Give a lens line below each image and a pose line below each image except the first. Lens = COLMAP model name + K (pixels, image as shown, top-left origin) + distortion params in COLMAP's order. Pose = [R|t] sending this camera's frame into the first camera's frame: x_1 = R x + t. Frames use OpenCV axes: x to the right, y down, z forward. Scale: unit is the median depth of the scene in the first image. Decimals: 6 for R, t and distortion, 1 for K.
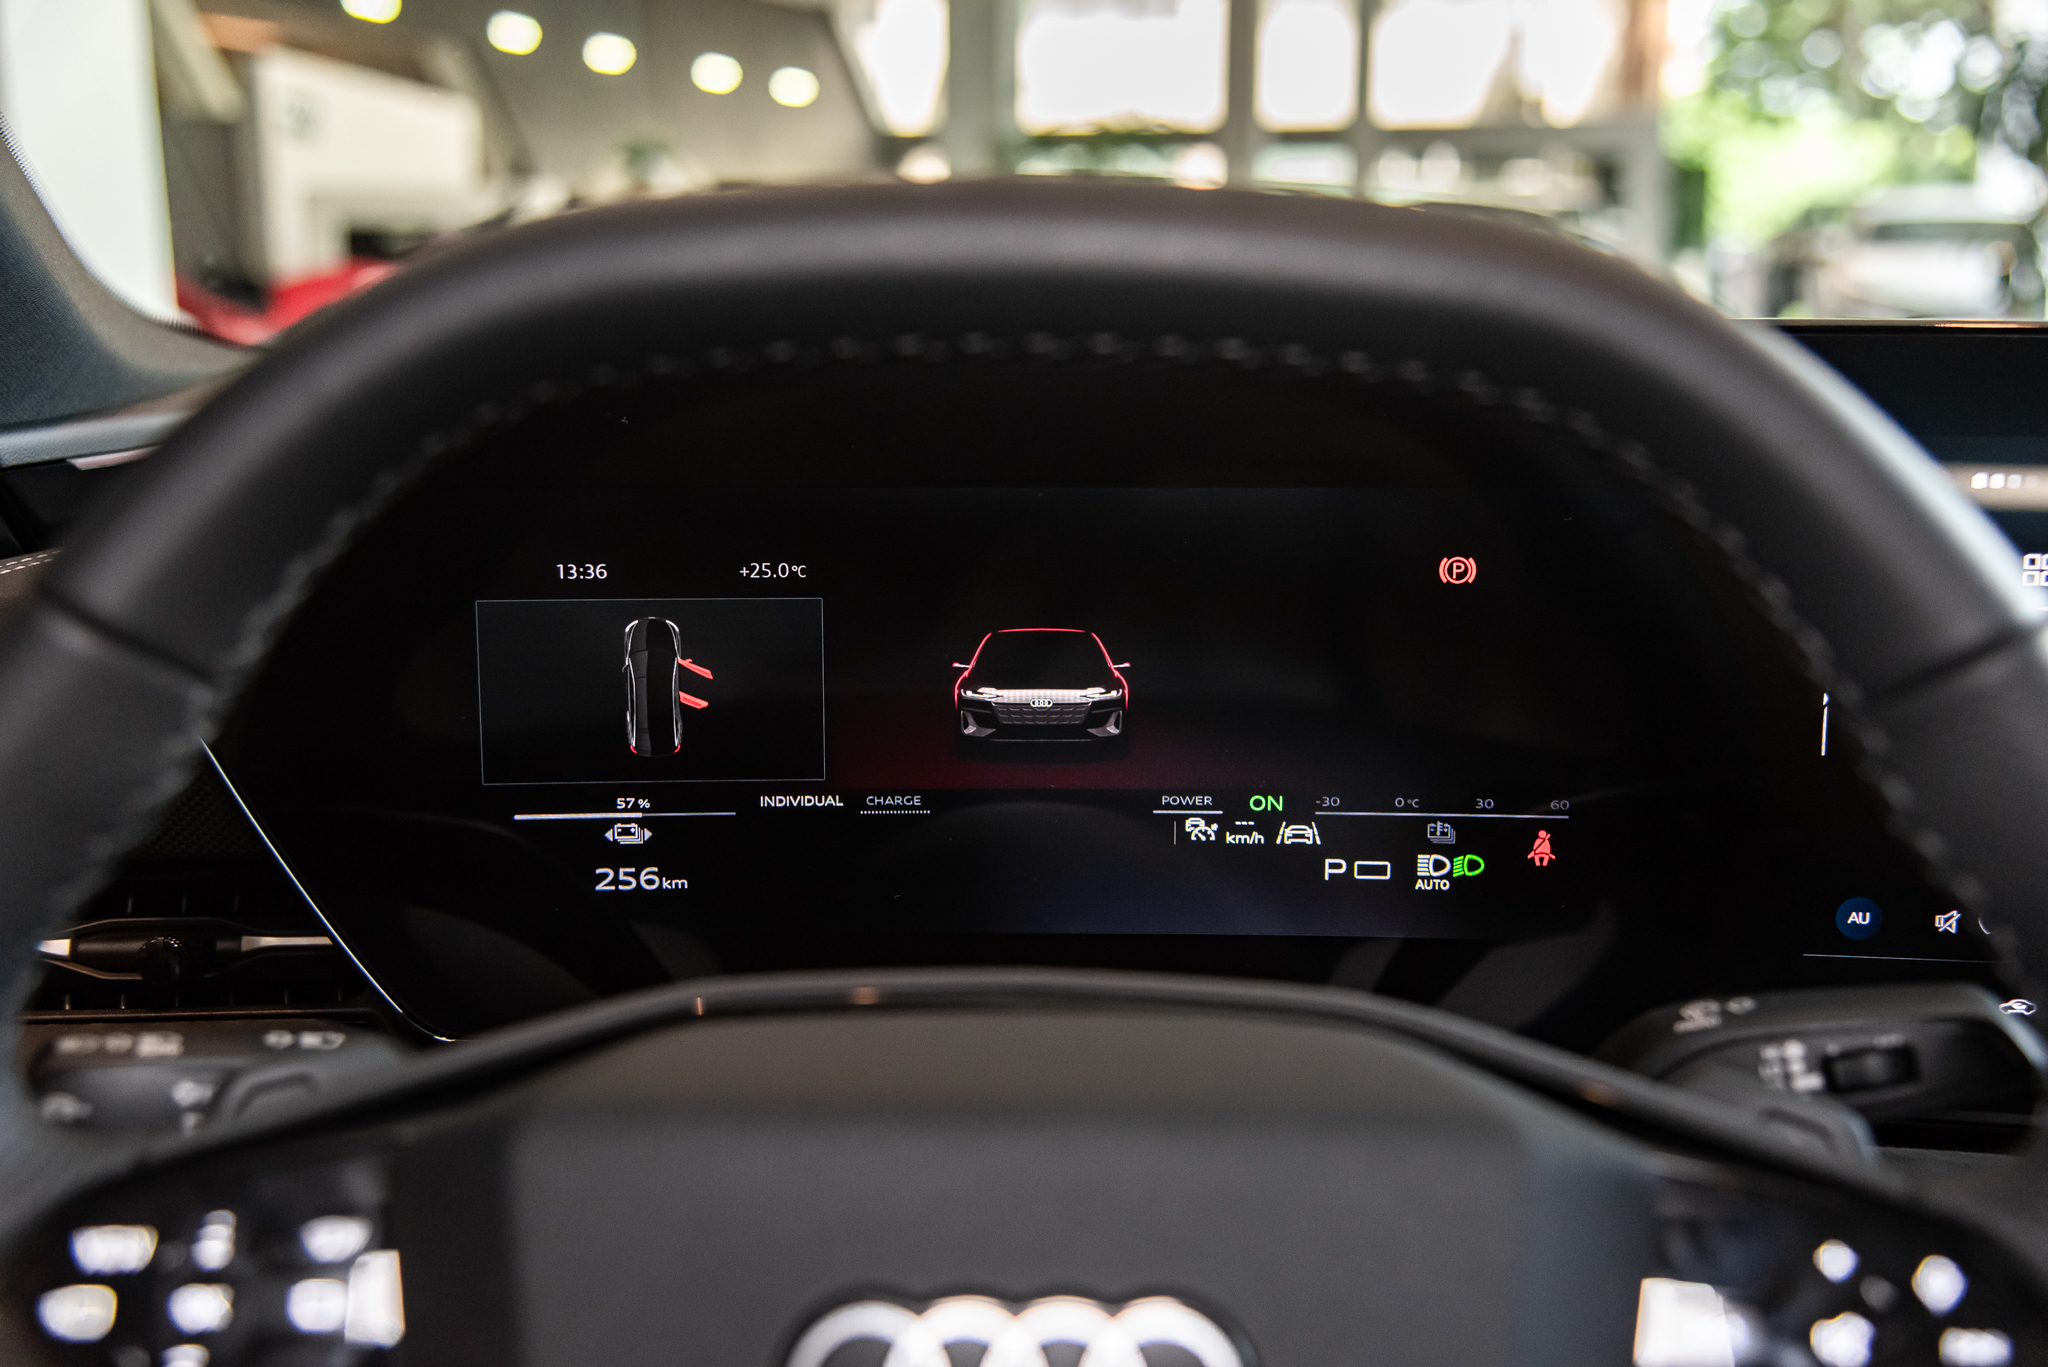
lens RADIAL K [[2076.8, 0, 1026.5], [0, 2076.8, 695.2], [0, 0, 1]] dist [-0.024511, 0.000000]
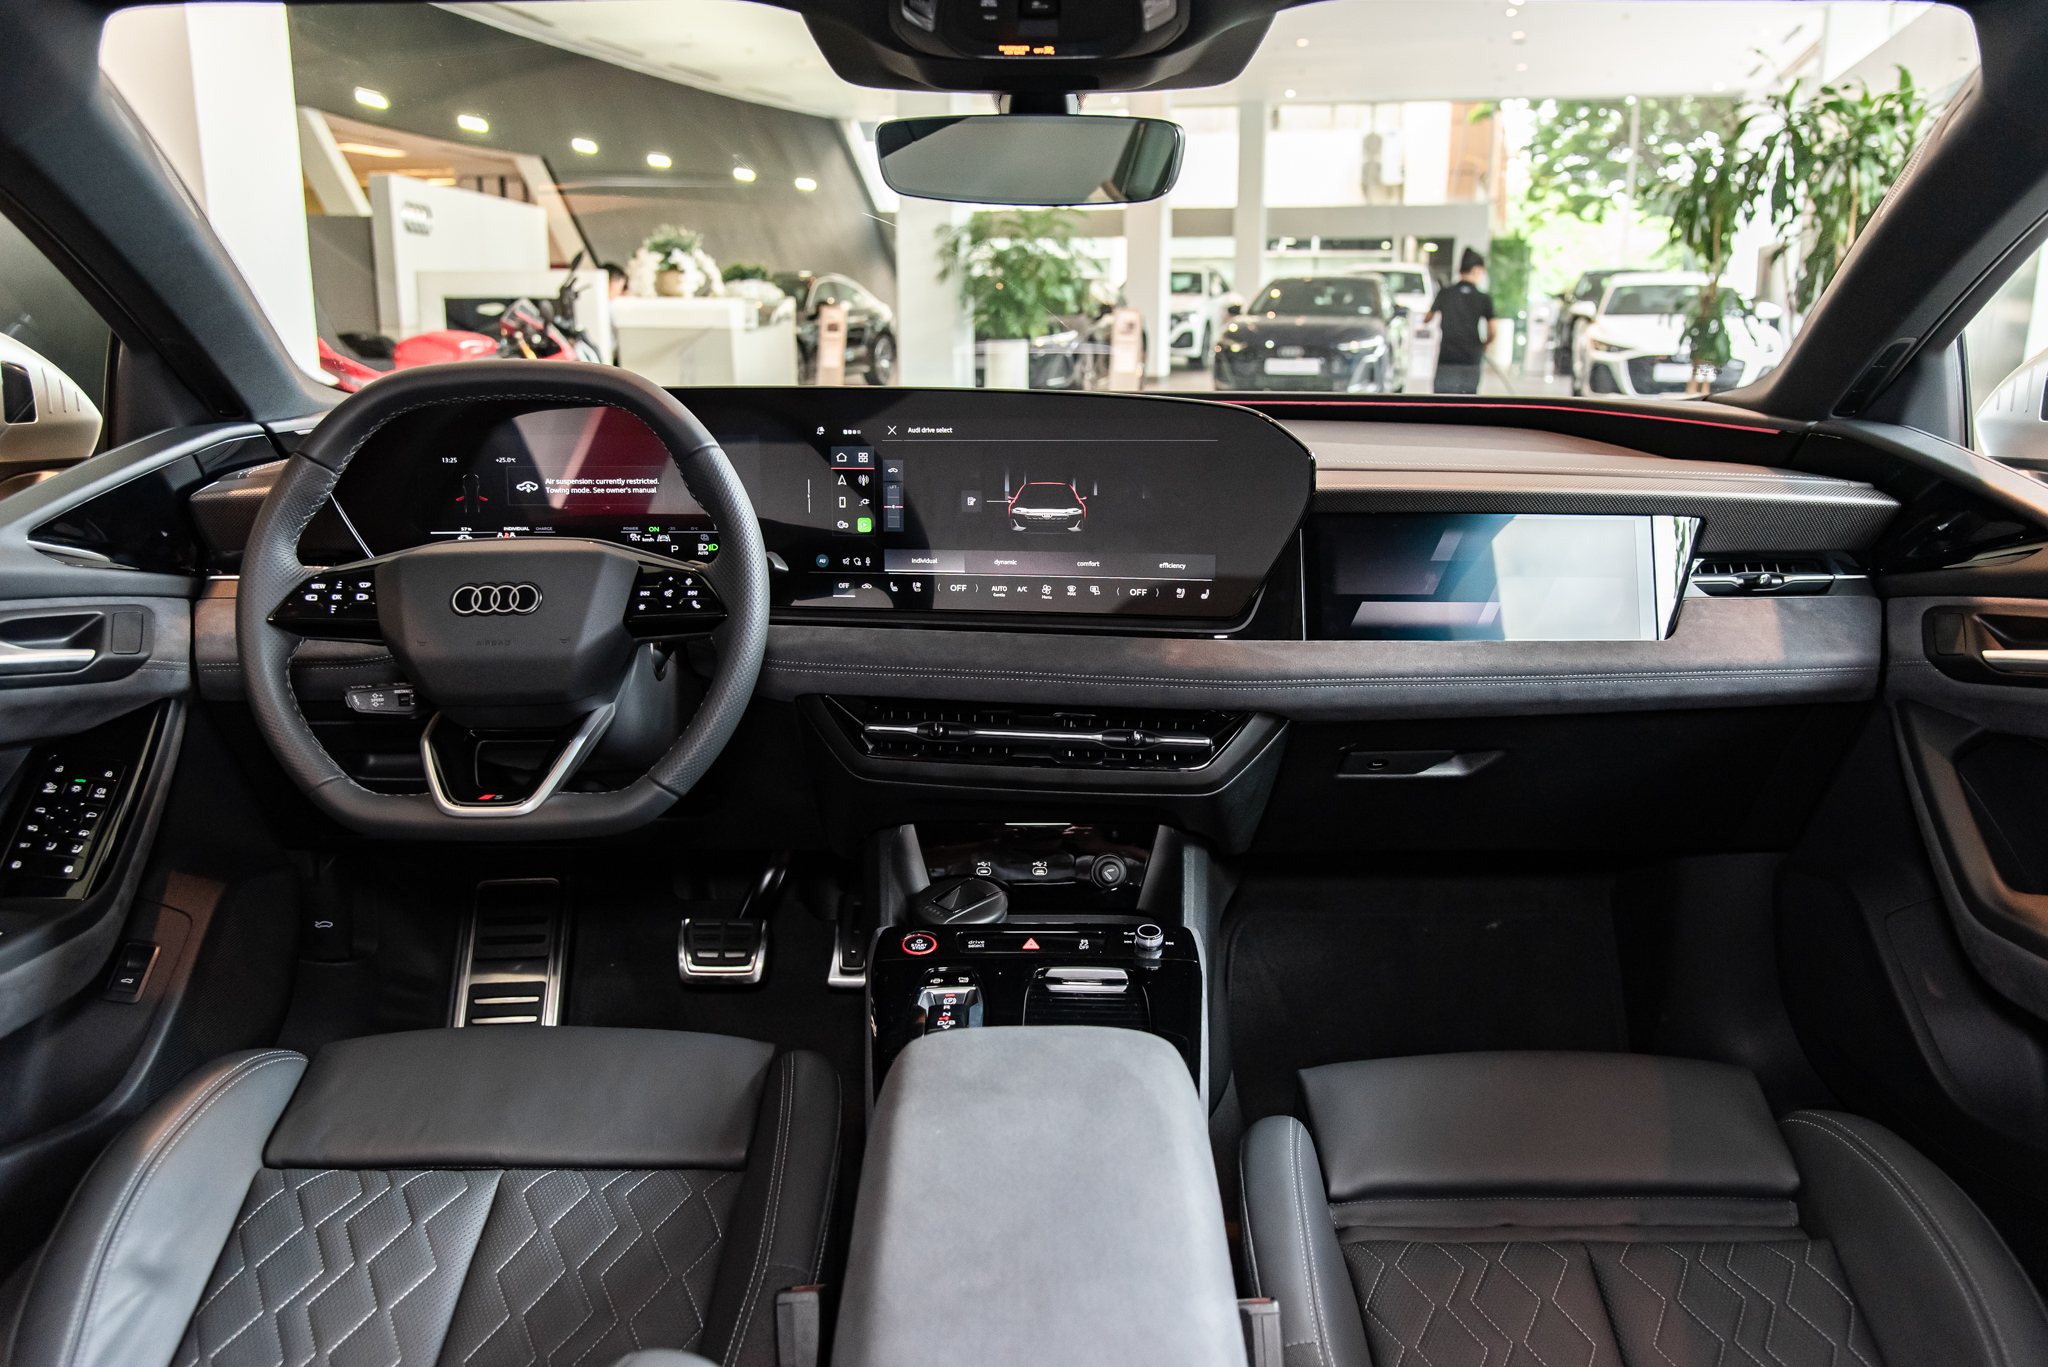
lens RADIAL K [[1572.3, 0, 1025.6], [0, 1572.3, 698.1], [0, 0, 1]] dist [-0.045629, 0.009714]
pose [[0.999604, -0.002533, 0.028034, 0.650654], [0.001674, 0.999530, 0.030606, 0.250993], [-0.028098, -0.030547, 0.999138, -1.583158]]
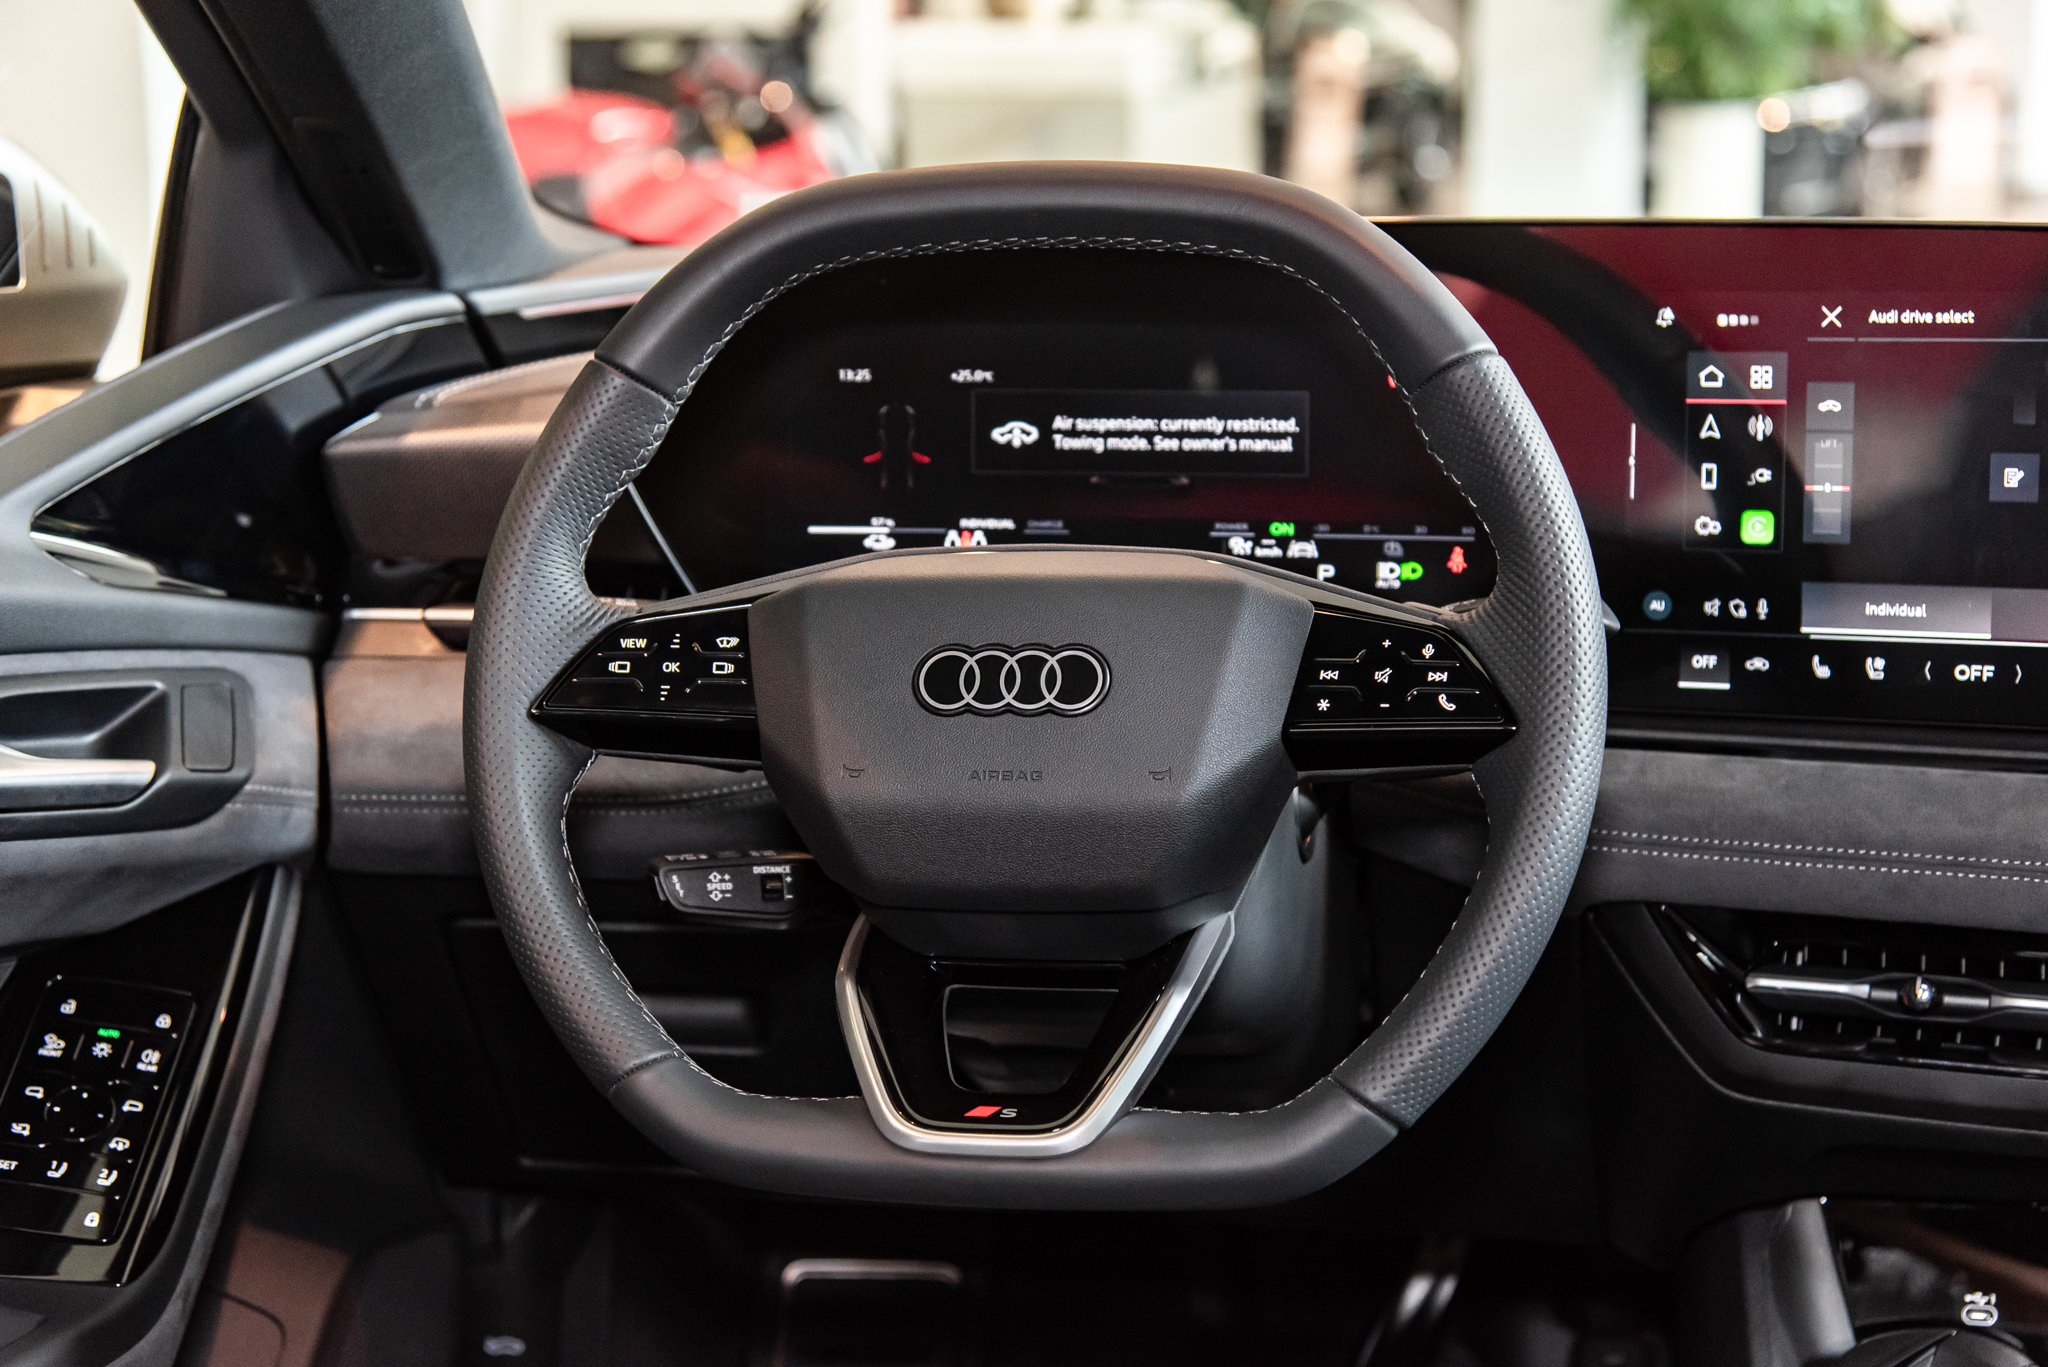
lens RADIAL K [[3348.7, 0, 1057.6], [0, 3348.7, 752.2], [0, 0, 1]] dist [-0.006199, 0.000000]
pose [[0.986562, 0.024812, -0.161491, 0.358888], [-0.025601, 0.999668, -0.002803, 0.230665], [0.161368, 0.006900, 0.986870, -1.498173]]
